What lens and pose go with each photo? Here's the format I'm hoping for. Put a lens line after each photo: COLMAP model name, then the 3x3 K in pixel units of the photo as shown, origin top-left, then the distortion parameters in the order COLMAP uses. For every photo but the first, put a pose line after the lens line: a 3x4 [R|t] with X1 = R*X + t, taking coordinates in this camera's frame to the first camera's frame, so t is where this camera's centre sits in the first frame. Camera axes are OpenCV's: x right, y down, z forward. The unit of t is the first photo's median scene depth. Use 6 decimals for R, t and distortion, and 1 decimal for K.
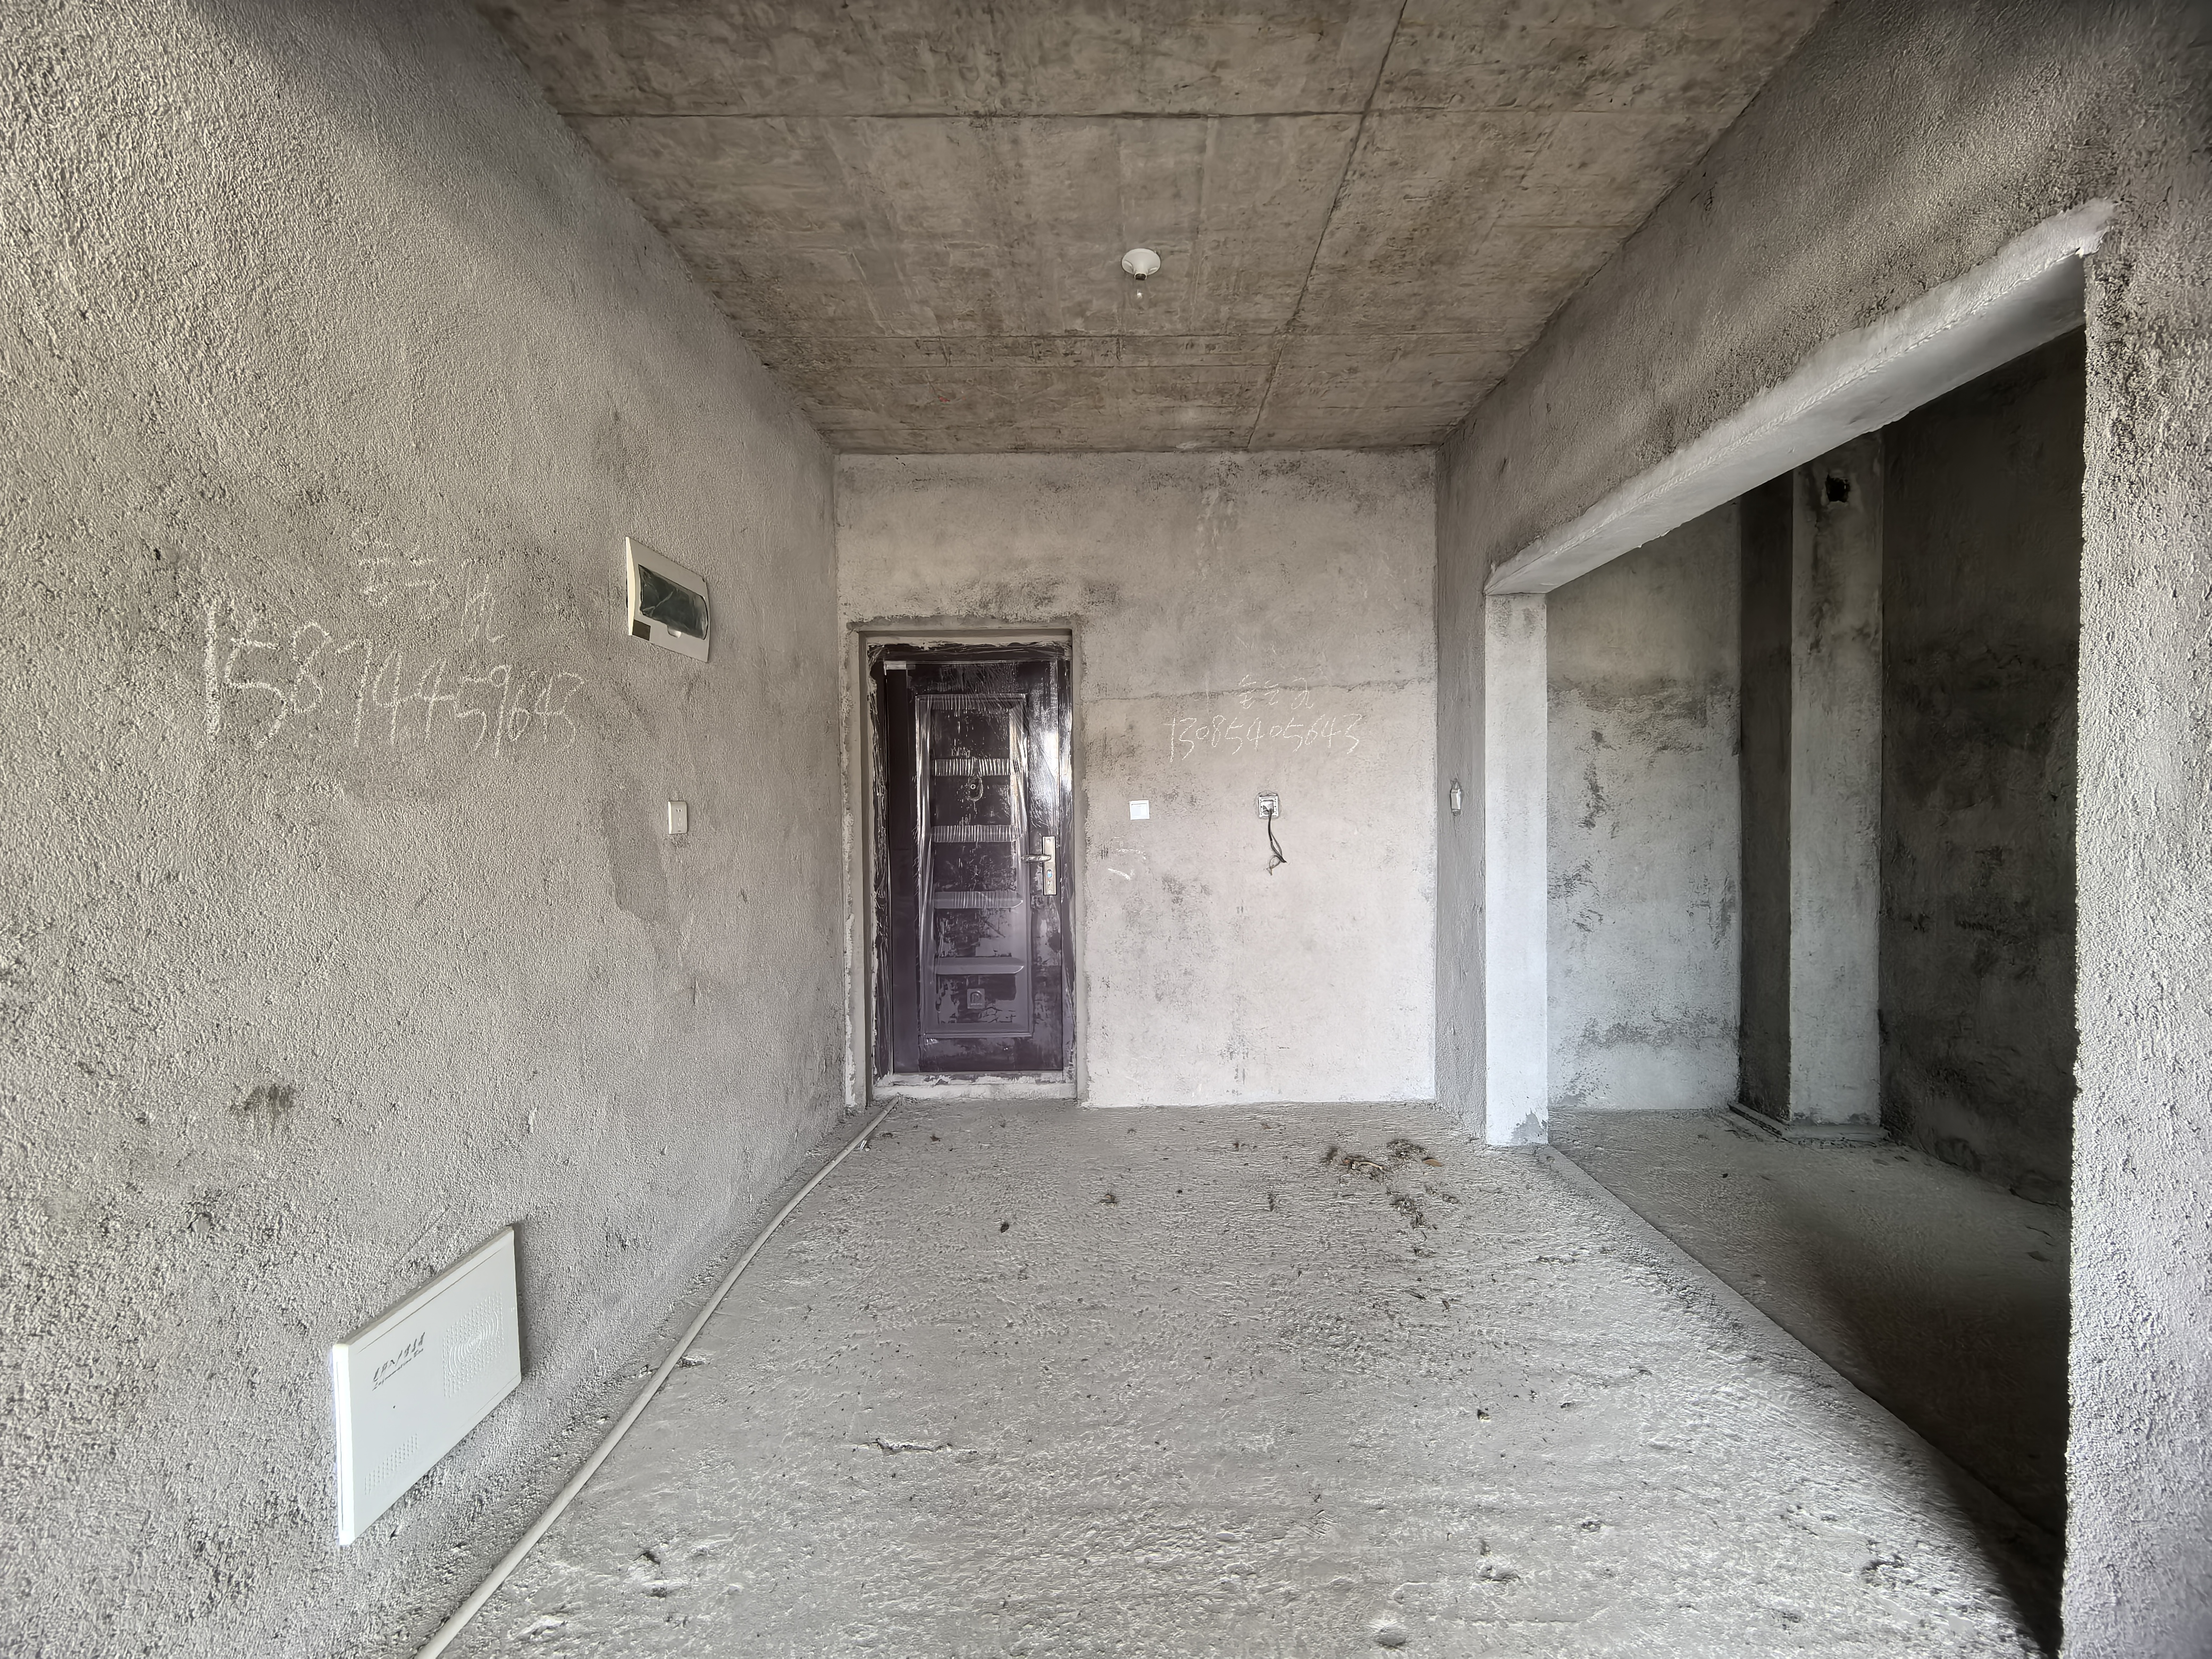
lens RADIAL K [[859.3, 0, 1118.2], [0, 859.3, 825.3], [0, 0, 1]] dist [0.009989, 0.000215]
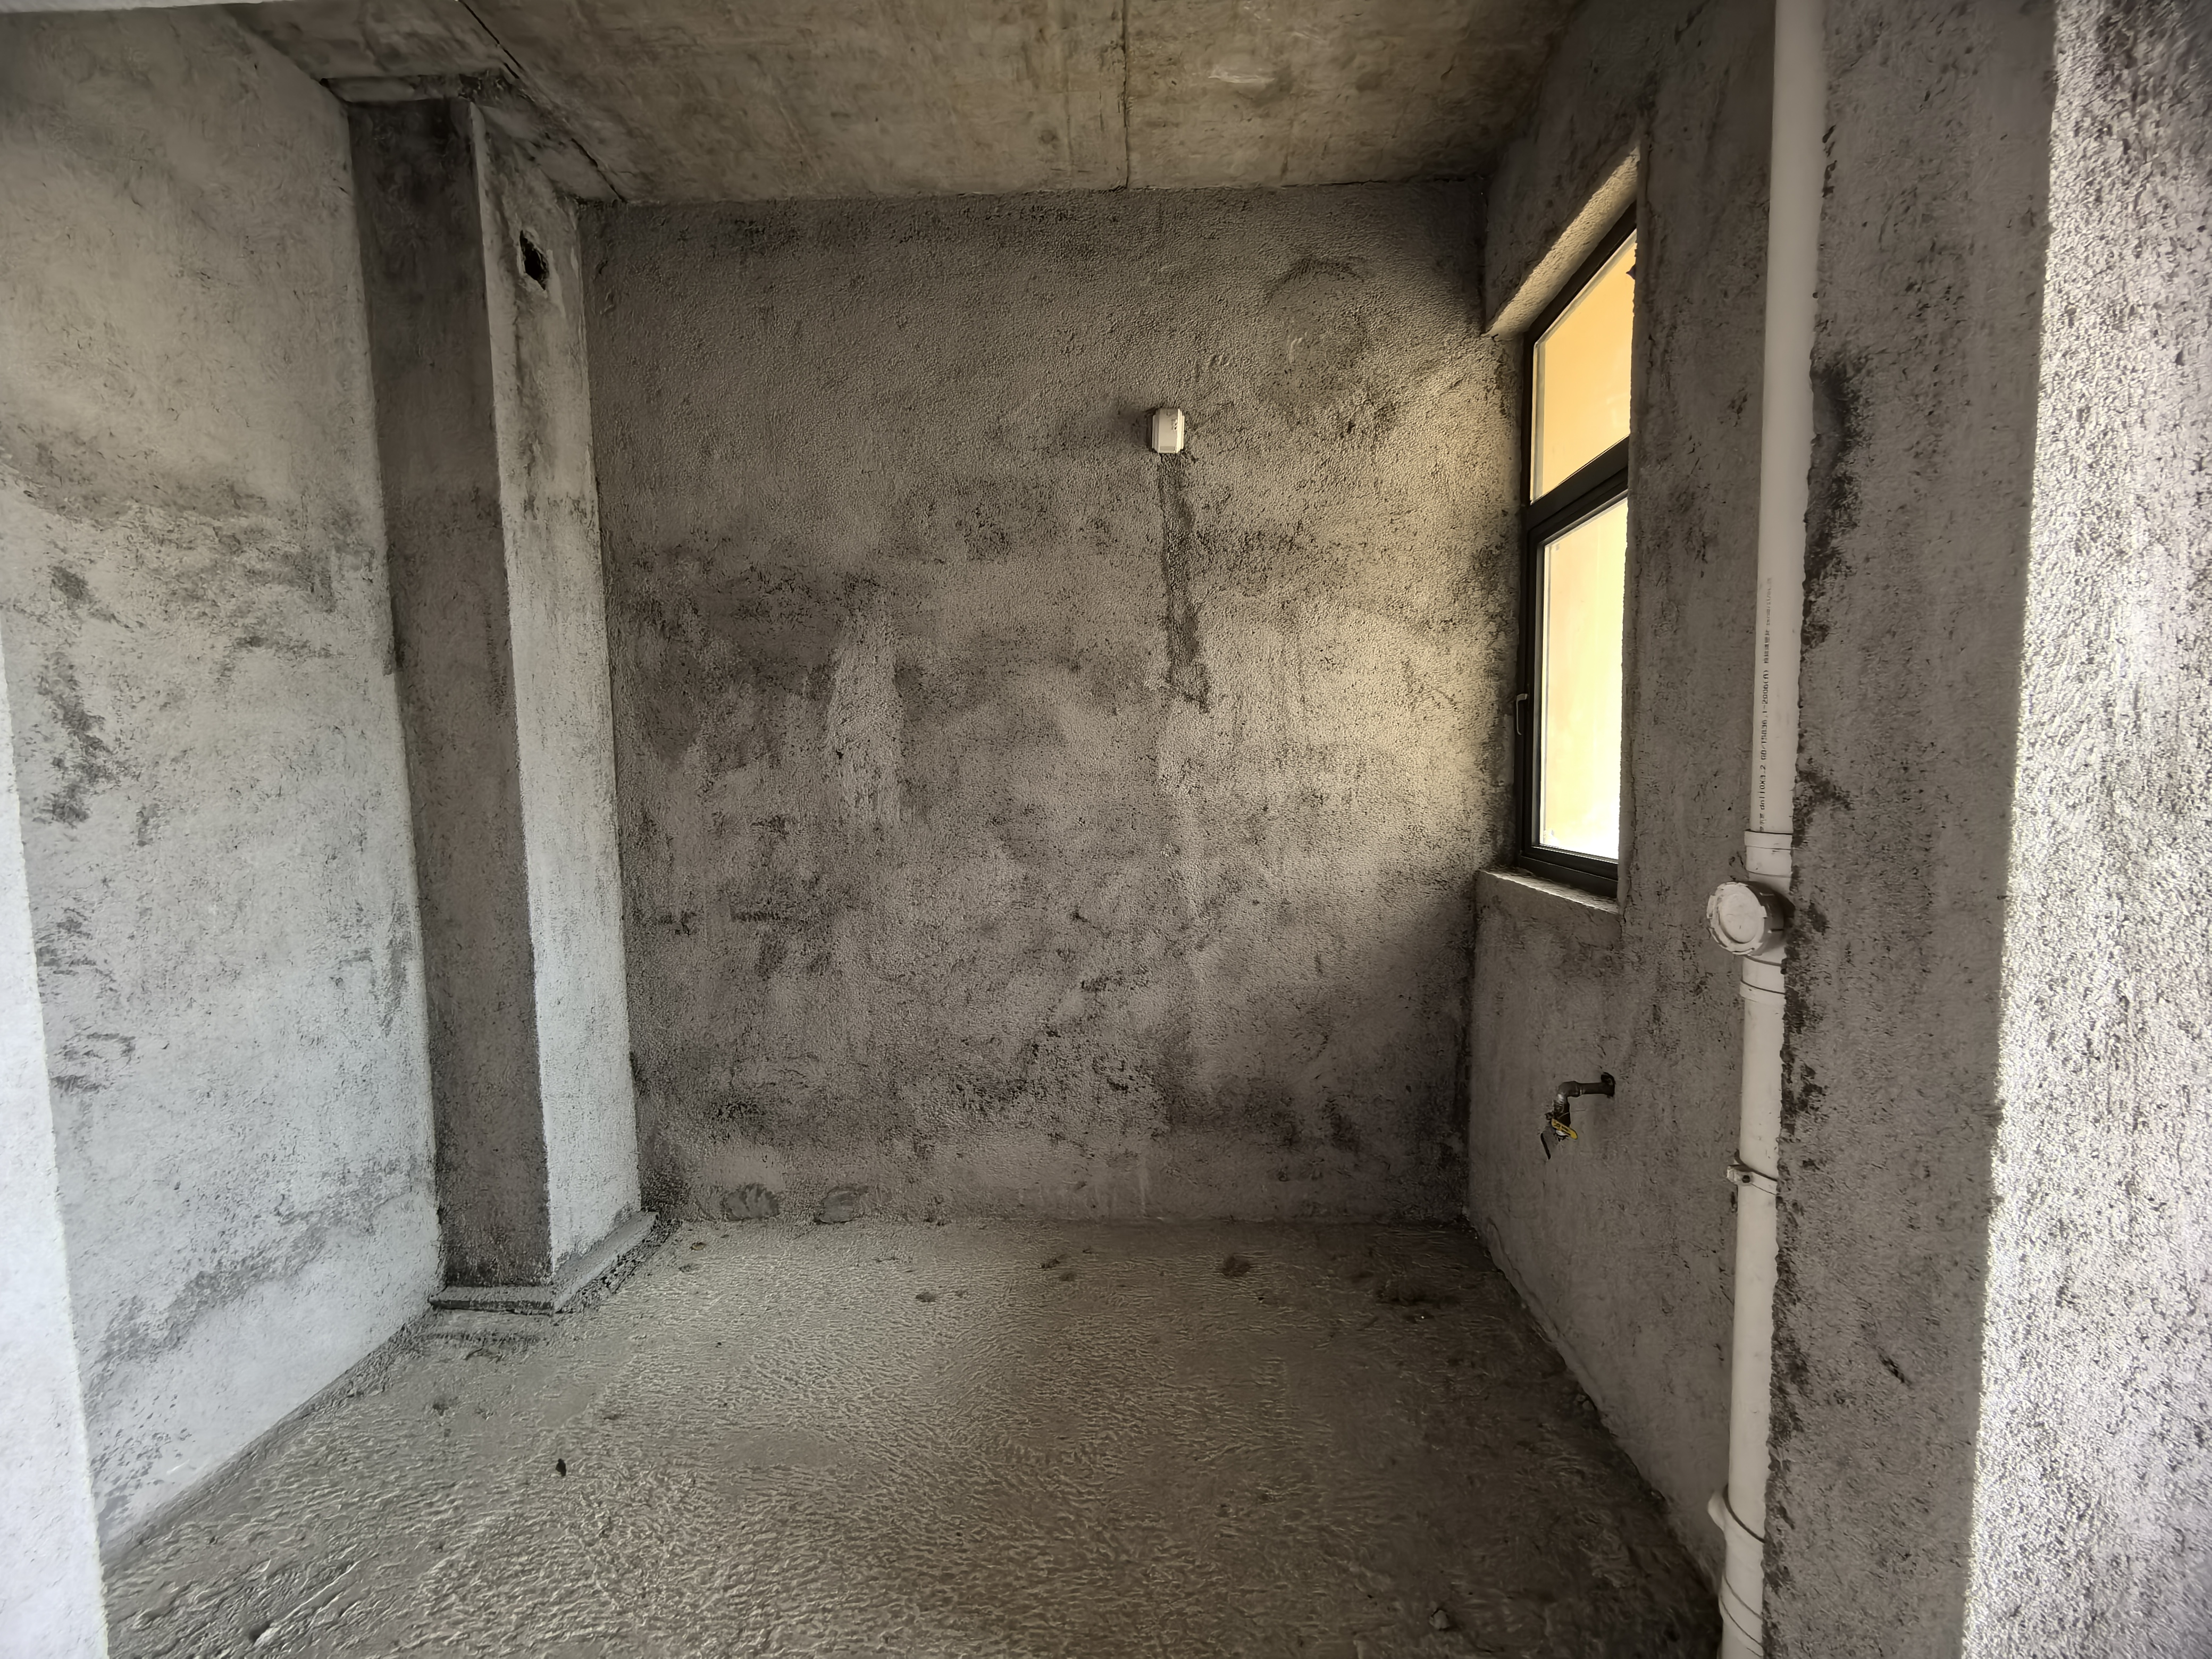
lens RADIAL K [[859.3, 0, 1119.4], [0, 859.3, 825.0], [0, 0, 1]] dist [0.009989, 0.000215]
pose [[0.024109, -0.059636, 0.997929, 0.187571], [0.036737, 0.997598, 0.058729, -0.001937], [-0.999034, 0.035245, 0.026242, 0.569996]]
